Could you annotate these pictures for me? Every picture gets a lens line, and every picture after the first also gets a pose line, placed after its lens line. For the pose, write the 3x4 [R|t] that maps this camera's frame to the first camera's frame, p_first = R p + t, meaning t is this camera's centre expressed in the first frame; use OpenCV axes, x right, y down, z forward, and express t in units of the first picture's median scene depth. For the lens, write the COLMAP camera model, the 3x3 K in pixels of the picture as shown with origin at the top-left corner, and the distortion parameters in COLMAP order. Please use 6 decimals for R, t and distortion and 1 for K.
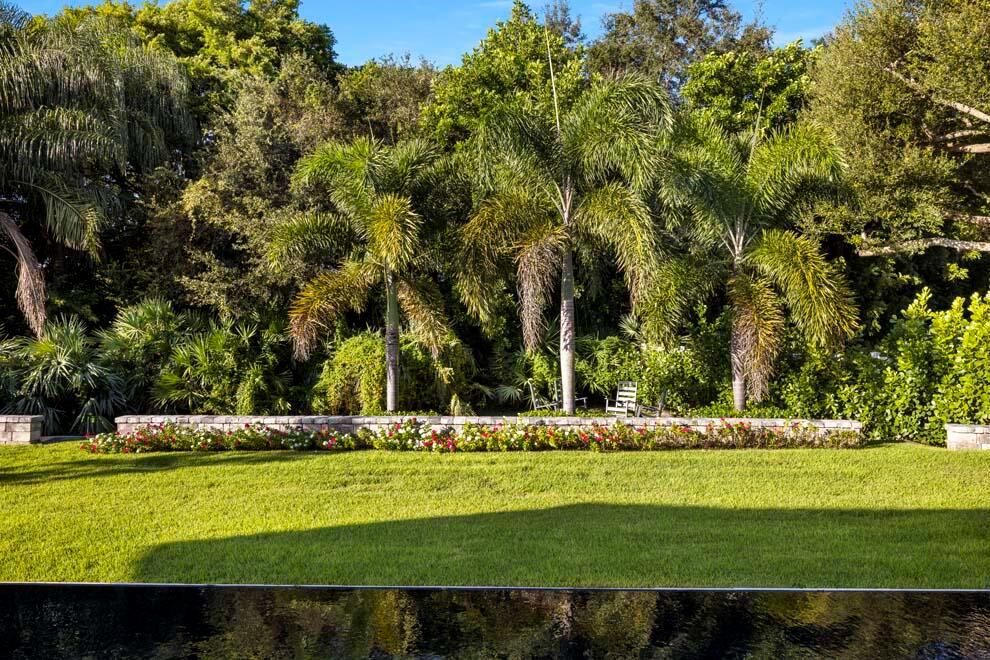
lens RADIAL K [[668.4, 0, 488.4], [0, 668.4, 315.2], [0, 0, 1]] dist [-0.002382, 0.003207]
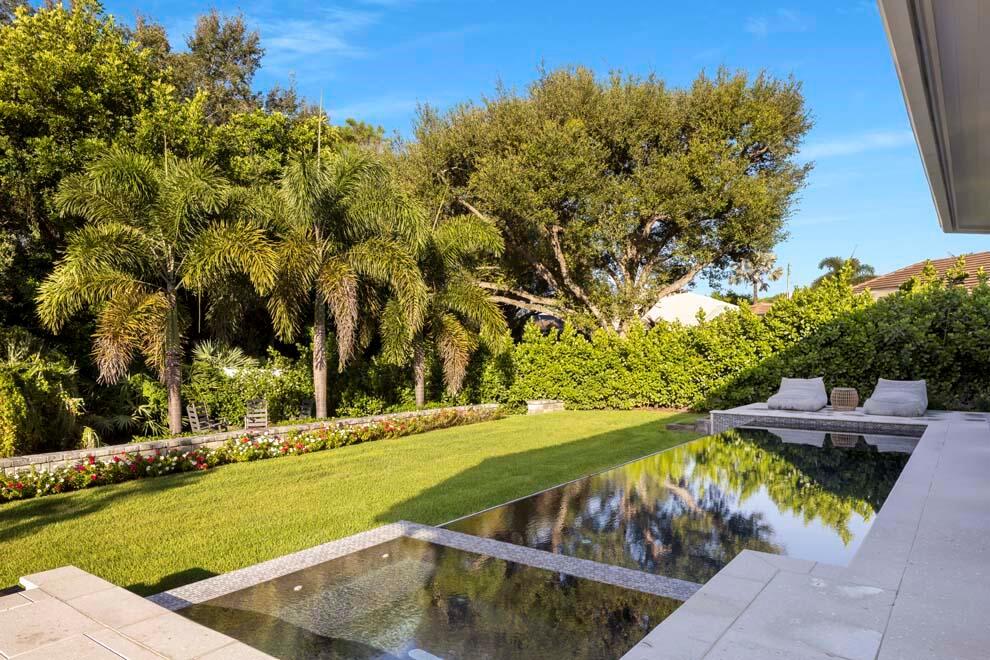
lens RADIAL K [[661.4, 0, 507.1], [0, 661.4, 341.4], [0, 0, 1]] dist [-0.001627, -0.000079]
pose [[0.562808, 0.005061, 0.826572, -0.488668], [-0.003709, 0.999987, -0.003598, 0.002842], [-0.826579, -0.001041, 0.562819, 0.013271]]
